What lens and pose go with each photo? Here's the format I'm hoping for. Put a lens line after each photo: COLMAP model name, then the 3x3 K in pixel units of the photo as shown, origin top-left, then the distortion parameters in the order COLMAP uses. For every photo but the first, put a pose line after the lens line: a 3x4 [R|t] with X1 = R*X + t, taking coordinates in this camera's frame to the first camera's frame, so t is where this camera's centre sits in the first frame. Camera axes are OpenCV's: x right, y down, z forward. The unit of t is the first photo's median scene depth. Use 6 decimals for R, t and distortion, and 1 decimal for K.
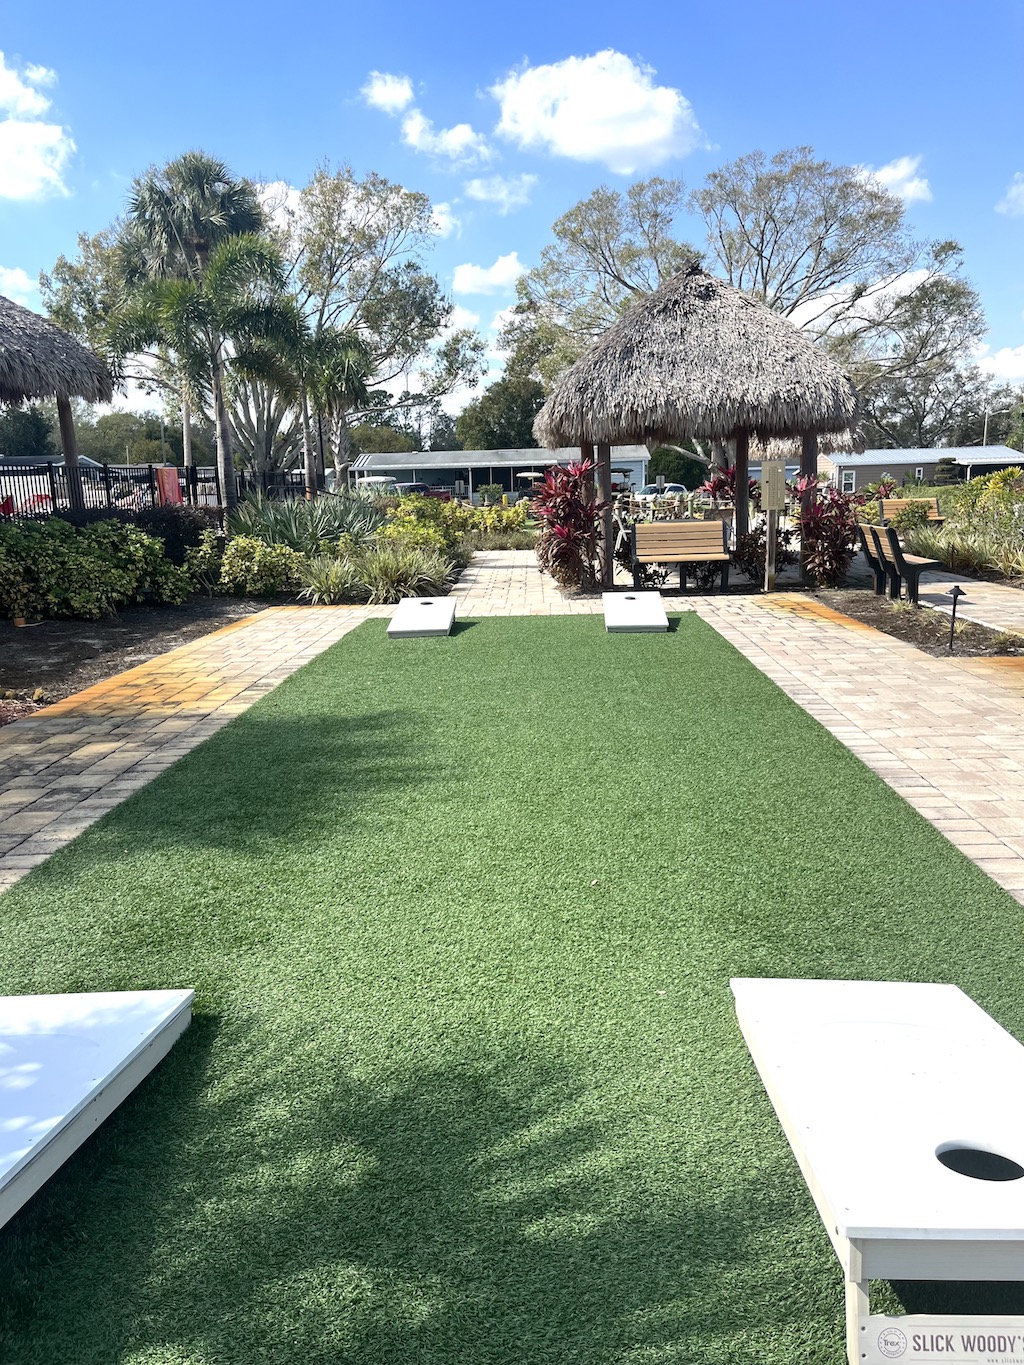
lens RADIAL K [[1028.8, 0, 515.4], [0, 1028.8, 688.3], [0, 0, 1]] dist [-0.000380, -0.004417]
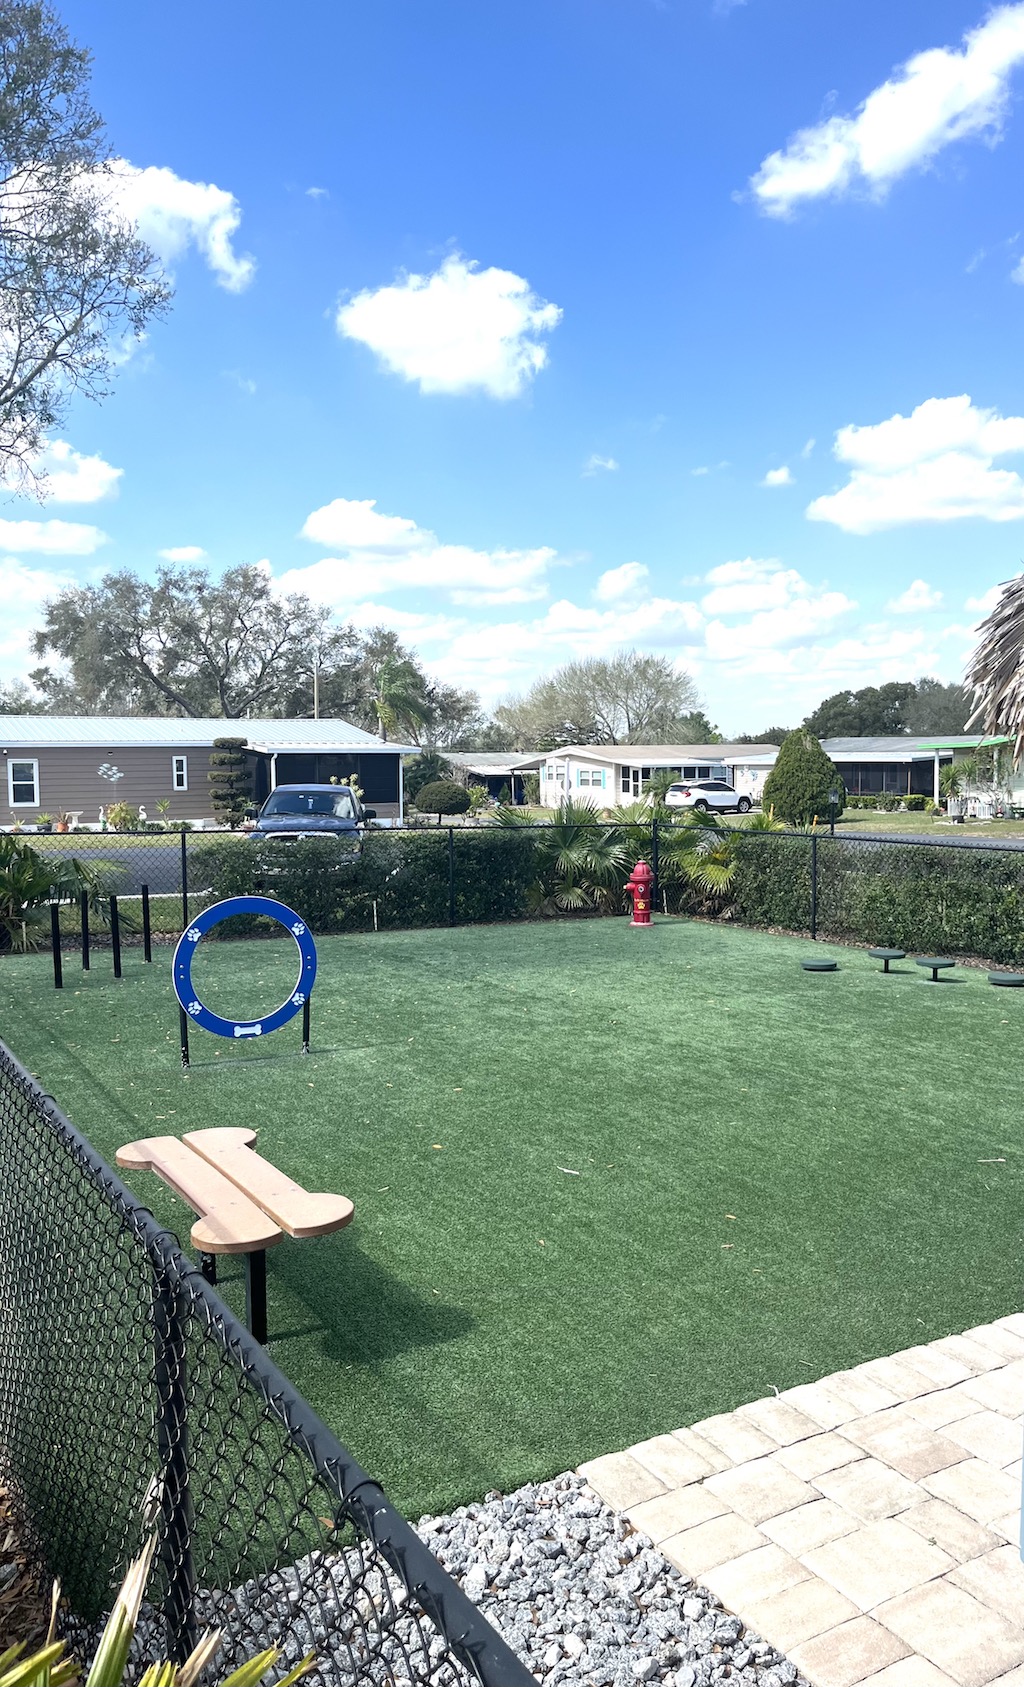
lens RADIAL K [[1218.5, 0, 515.0], [0, 1218.5, 844.2], [0, 0, 1]] dist [0.001224, 0.000065]
pose [[0.852875, -0.023588, 0.521583, 0.164558], [0.090756, 0.990469, -0.103609, -0.072420], [-0.514168, 0.135703, 0.846886, 0.318191]]
